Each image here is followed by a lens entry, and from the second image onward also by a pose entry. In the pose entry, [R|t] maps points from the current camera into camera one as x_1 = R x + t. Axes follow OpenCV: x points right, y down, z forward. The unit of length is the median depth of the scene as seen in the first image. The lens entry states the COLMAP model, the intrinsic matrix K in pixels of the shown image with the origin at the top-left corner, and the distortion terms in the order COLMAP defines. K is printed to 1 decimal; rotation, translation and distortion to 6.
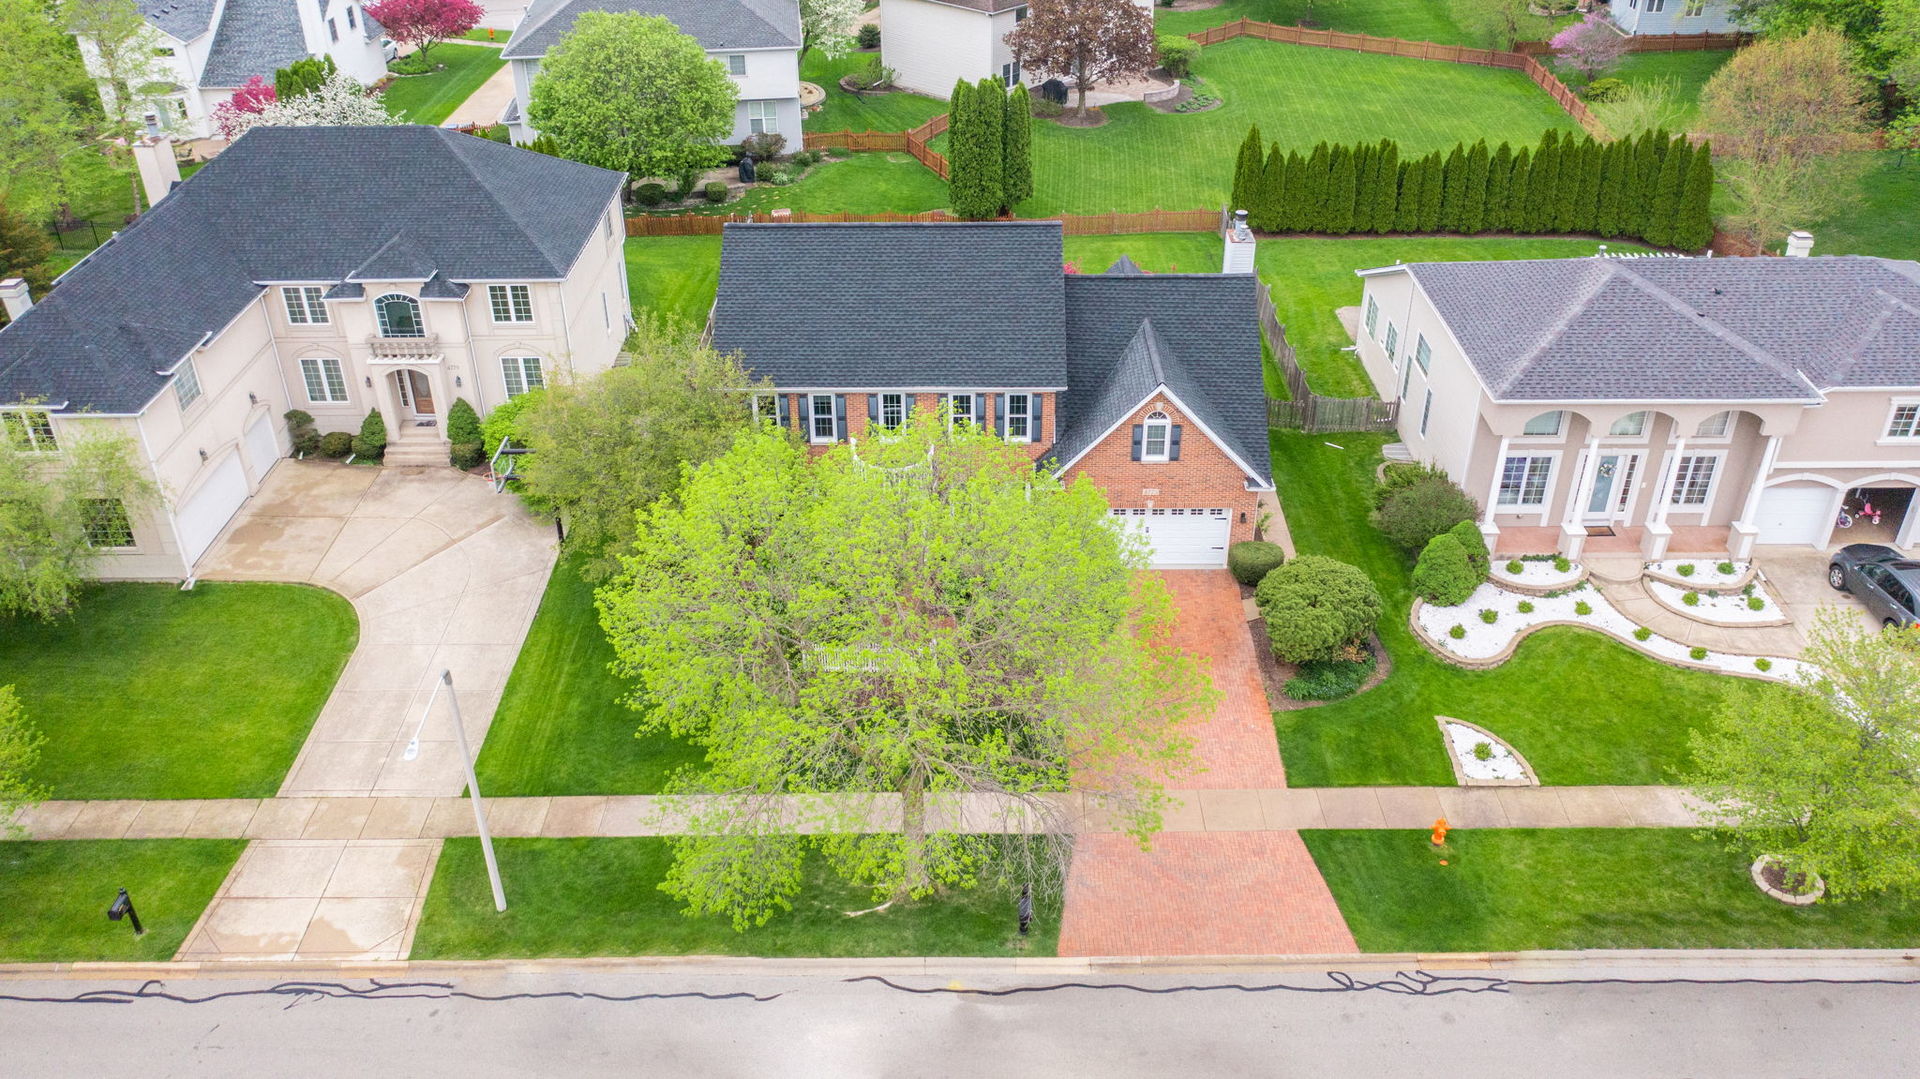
lens RADIAL K [[1500.1, 0, 950.6], [0, 1500.1, 526.9], [0, 0, 1]] dist [-0.012162, 0.002458]
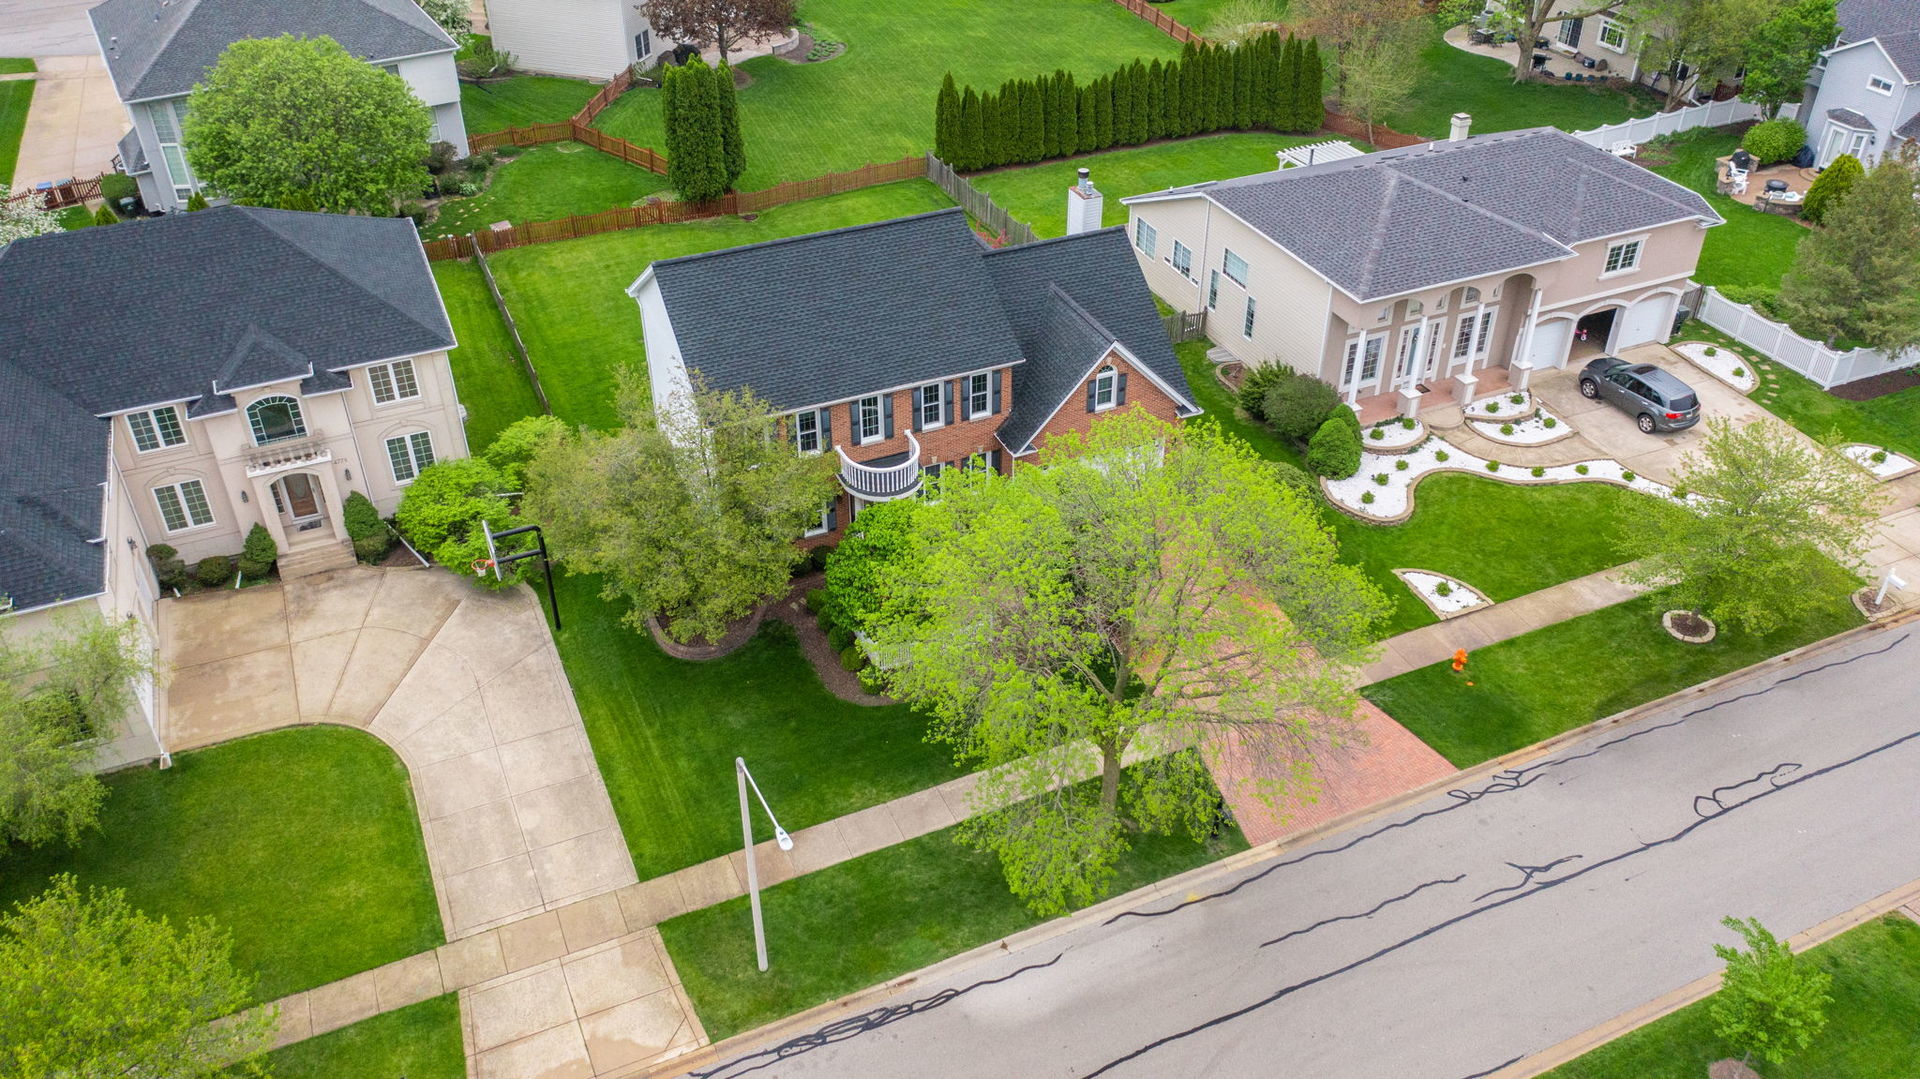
lens RADIAL K [[1500.1, 0, 950.6], [0, 1500.1, 526.9], [0, 0, 1]] dist [-0.012162, 0.002458]
pose [[0.913484, -0.230755, 0.335111, -0.347812], [0.210315, 0.972850, 0.096597, -0.086885], [-0.348303, -0.017761, 0.937214, -0.007188]]
